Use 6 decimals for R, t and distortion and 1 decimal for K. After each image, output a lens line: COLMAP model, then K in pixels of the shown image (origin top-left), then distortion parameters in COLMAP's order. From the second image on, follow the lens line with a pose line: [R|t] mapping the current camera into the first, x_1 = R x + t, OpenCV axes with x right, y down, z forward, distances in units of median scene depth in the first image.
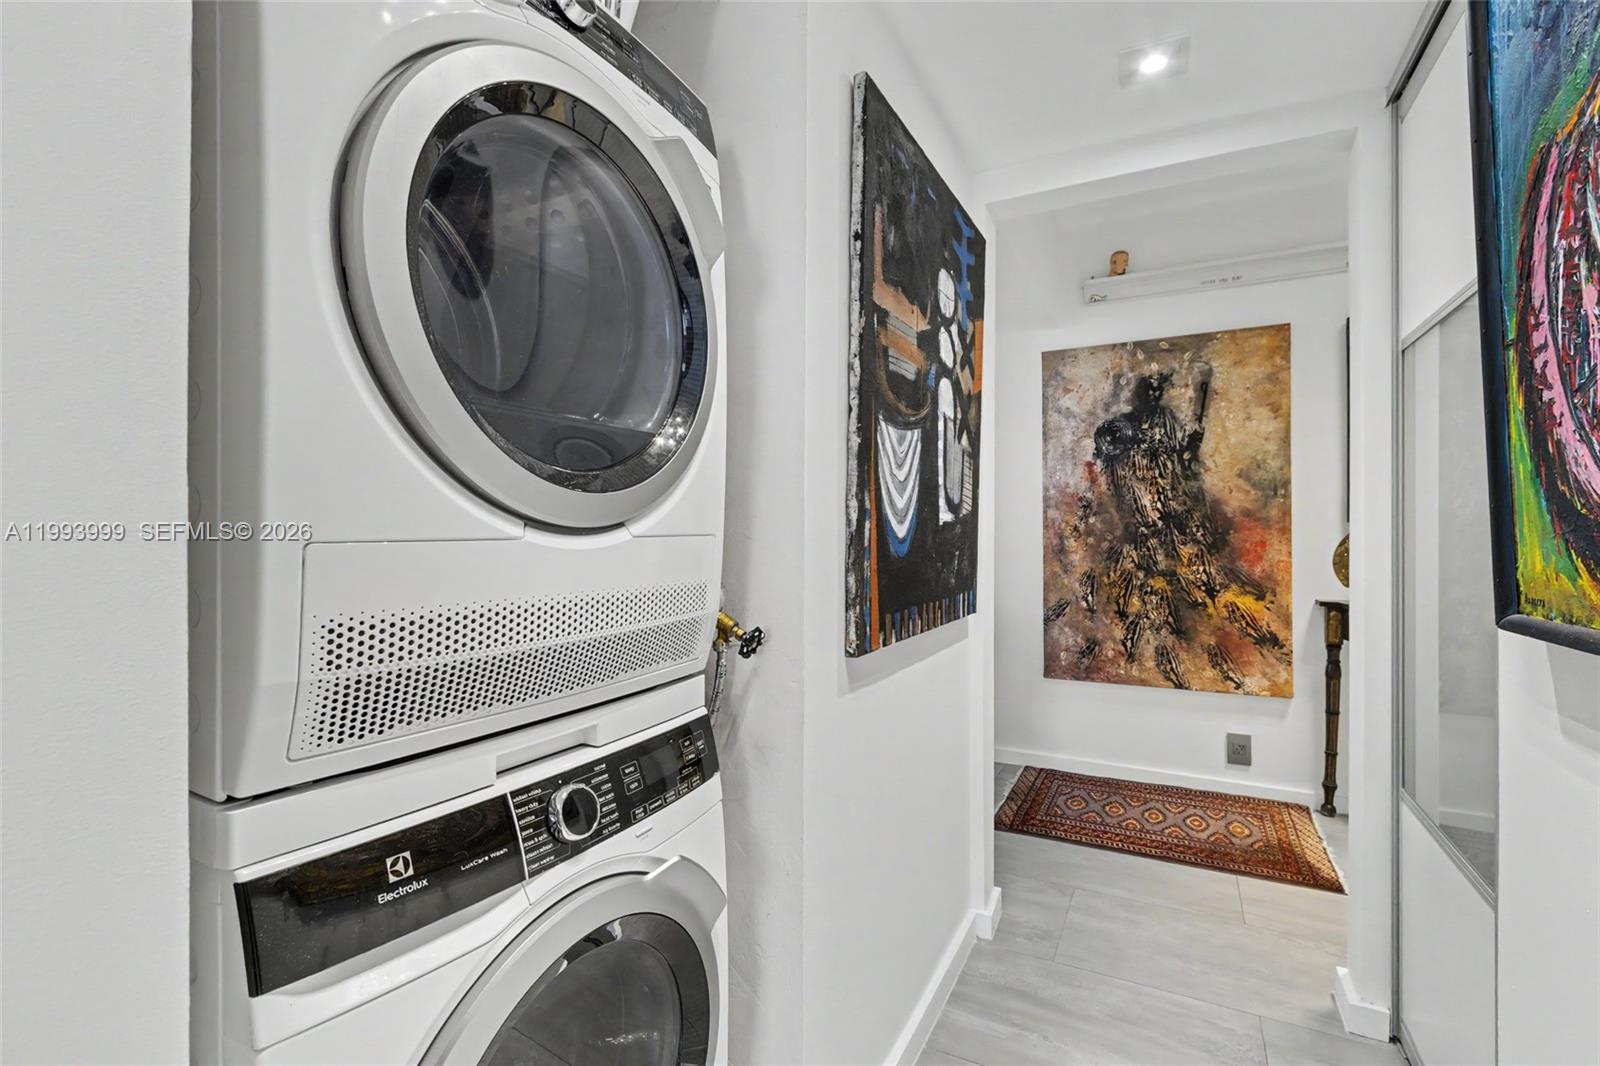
lens RADIAL K [[721.5, 0, 800.0], [0, 721.5, 533.0], [0, 0, 1]] dist [0.001582, 0.000091]
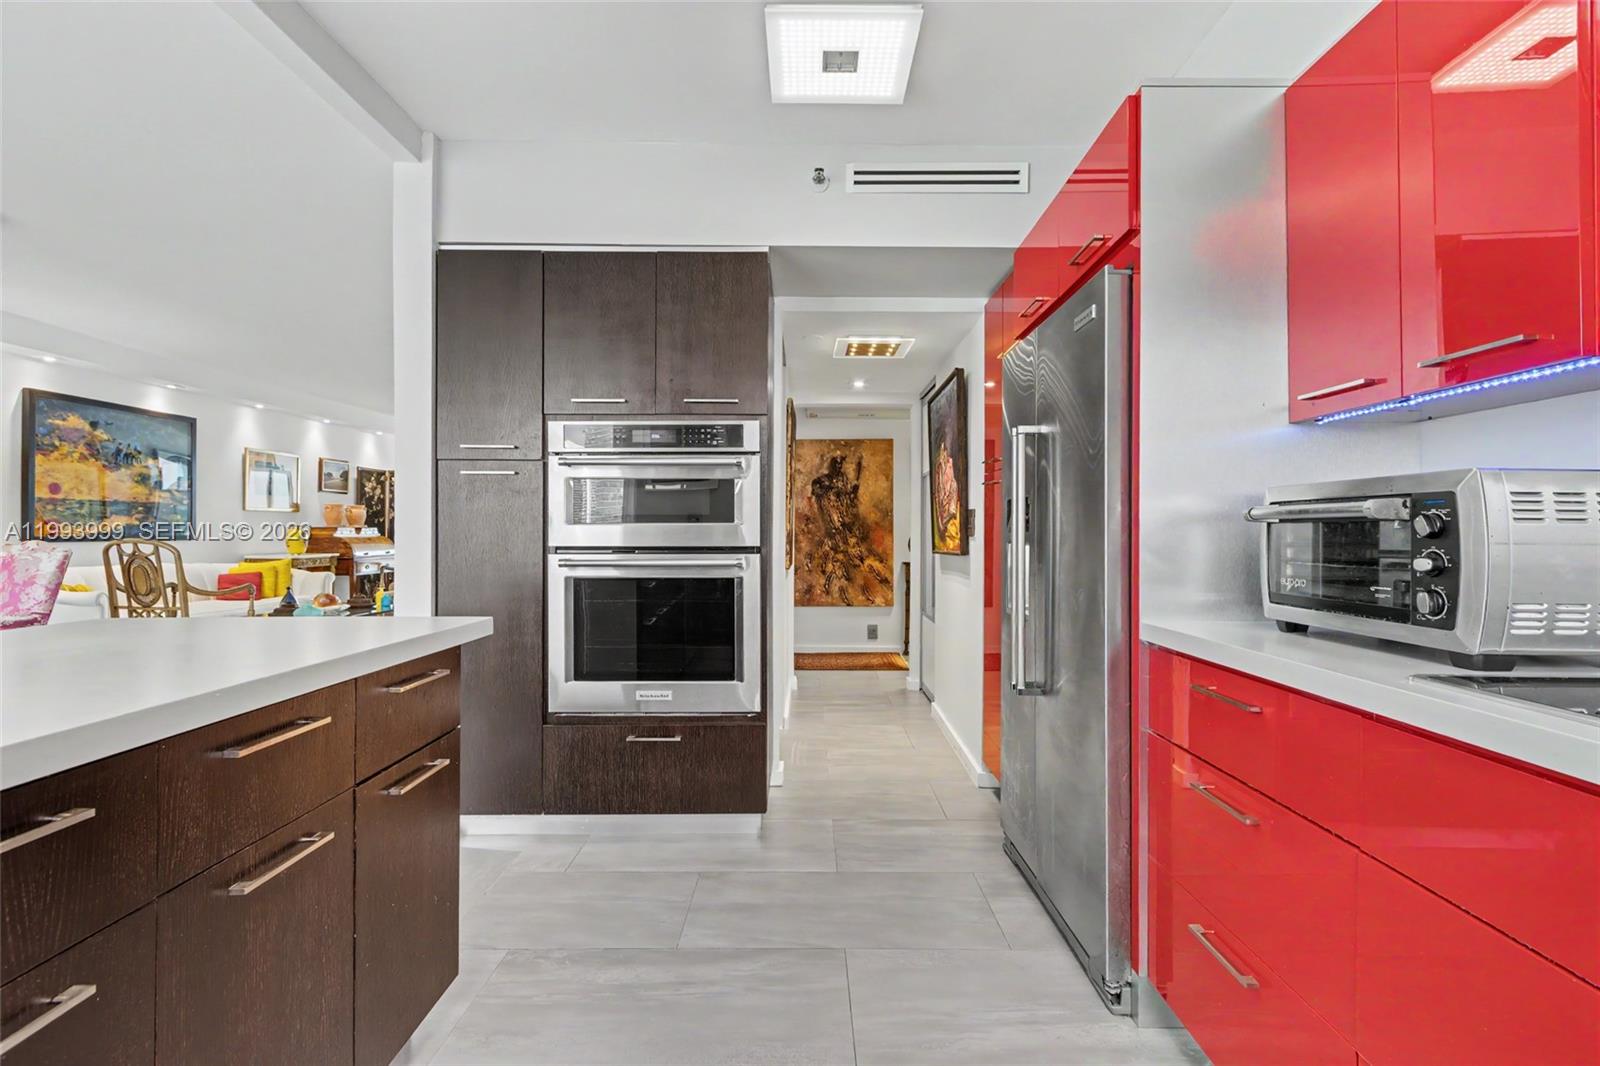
lens RADIAL K [[721.5, 0, 800.0], [0, 721.5, 533.0], [0, 0, 1]] dist [0.001582, 0.000091]
pose [[0.887524, -0.003521, 0.460749, -0.579770], [-0.002729, 0.999913, 0.012899, -0.025607], [-0.460754, -0.012706, 0.887437, -0.815605]]
